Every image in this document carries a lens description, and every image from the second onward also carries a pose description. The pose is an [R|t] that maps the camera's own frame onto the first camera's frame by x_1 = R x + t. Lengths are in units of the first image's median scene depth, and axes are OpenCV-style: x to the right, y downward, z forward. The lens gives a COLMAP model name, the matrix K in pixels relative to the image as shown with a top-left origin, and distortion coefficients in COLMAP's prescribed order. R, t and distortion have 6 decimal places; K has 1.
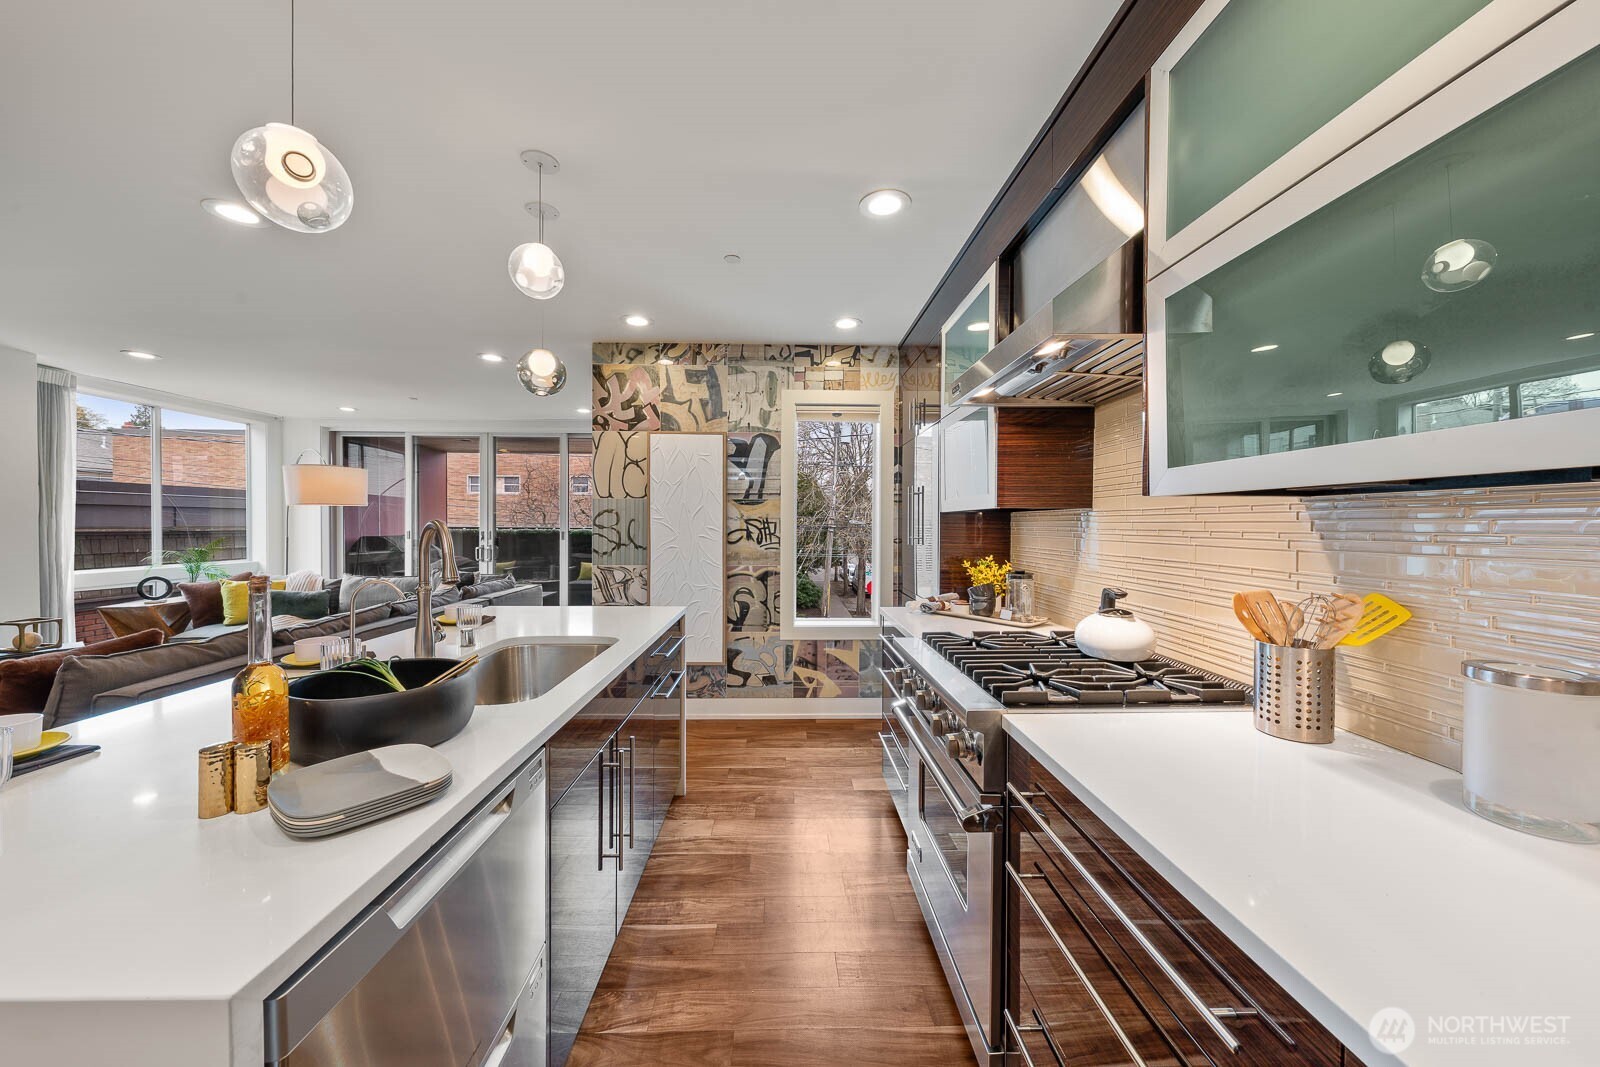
lens RADIAL K [[547.0, 0, 800.0], [0, 547.0, 533.5], [0, 0, 1]] dist [0.000638, -0.000047]
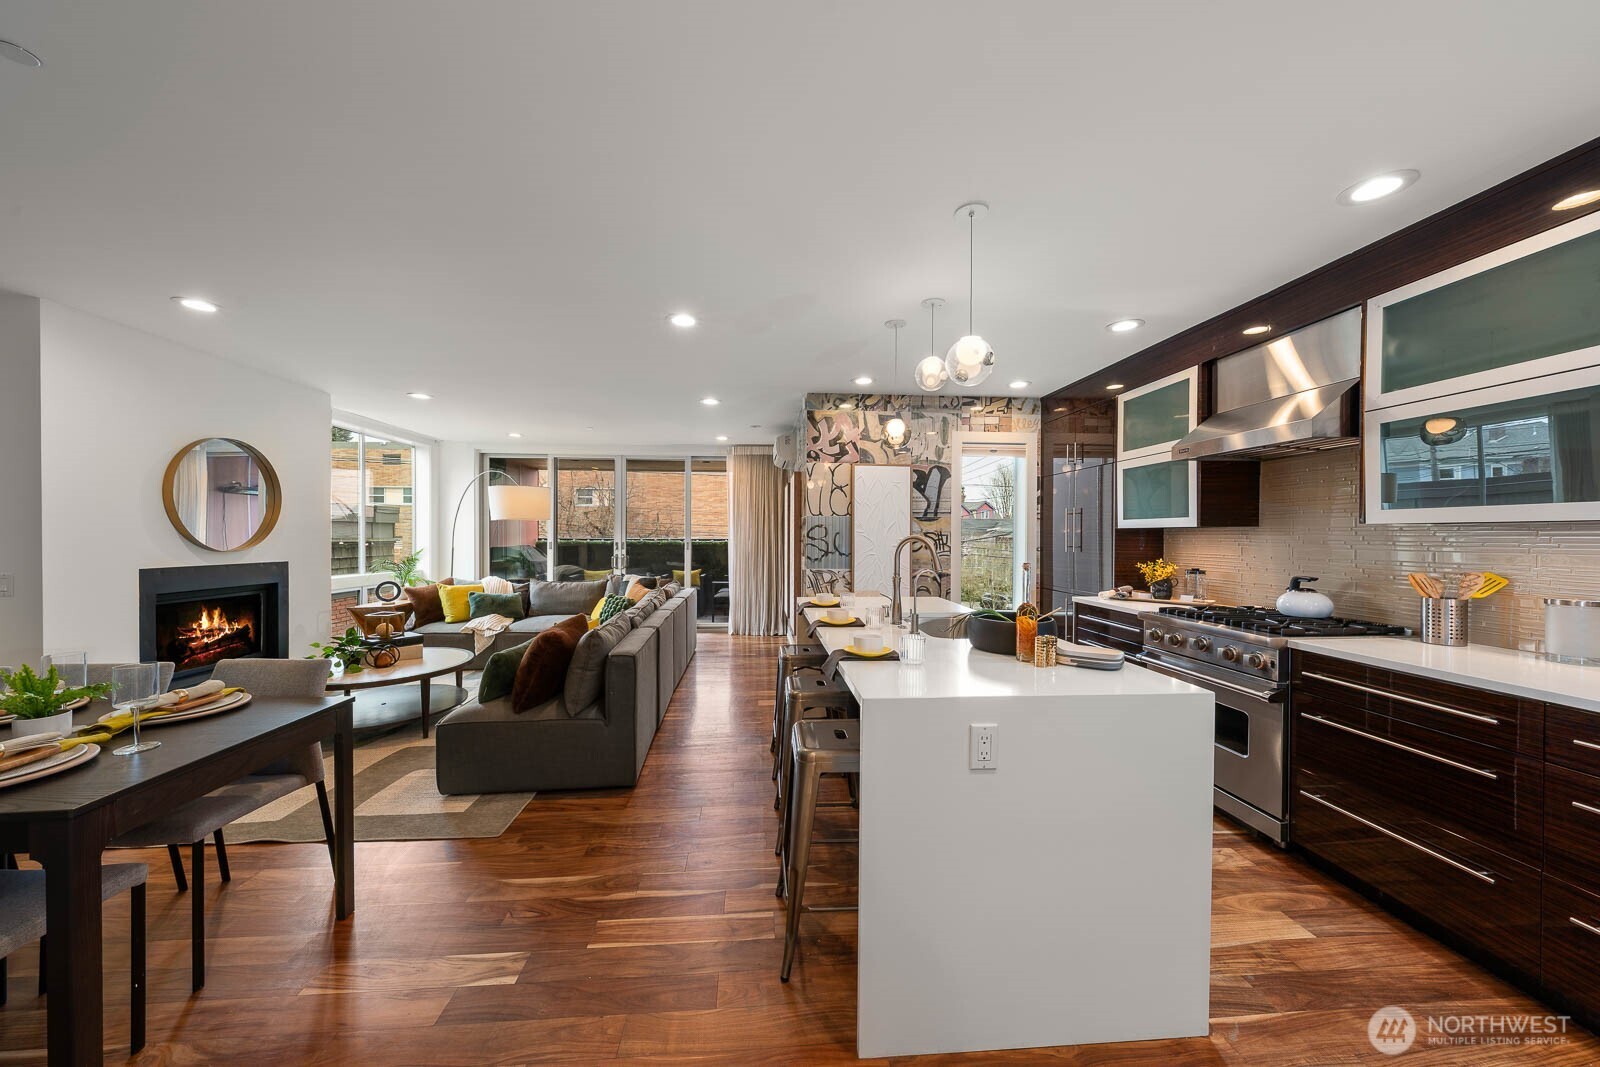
lens RADIAL K [[546.9, 0, 799.6], [0, 546.9, 542.9], [0, 0, 1]] dist [0.000550, 0.000039]
pose [[0.998686, -0.000501, 0.051242, -0.457514], [0.000649, 0.999996, -0.002872, 0.001489], [-0.051240, 0.002901, 0.998682, -0.259388]]
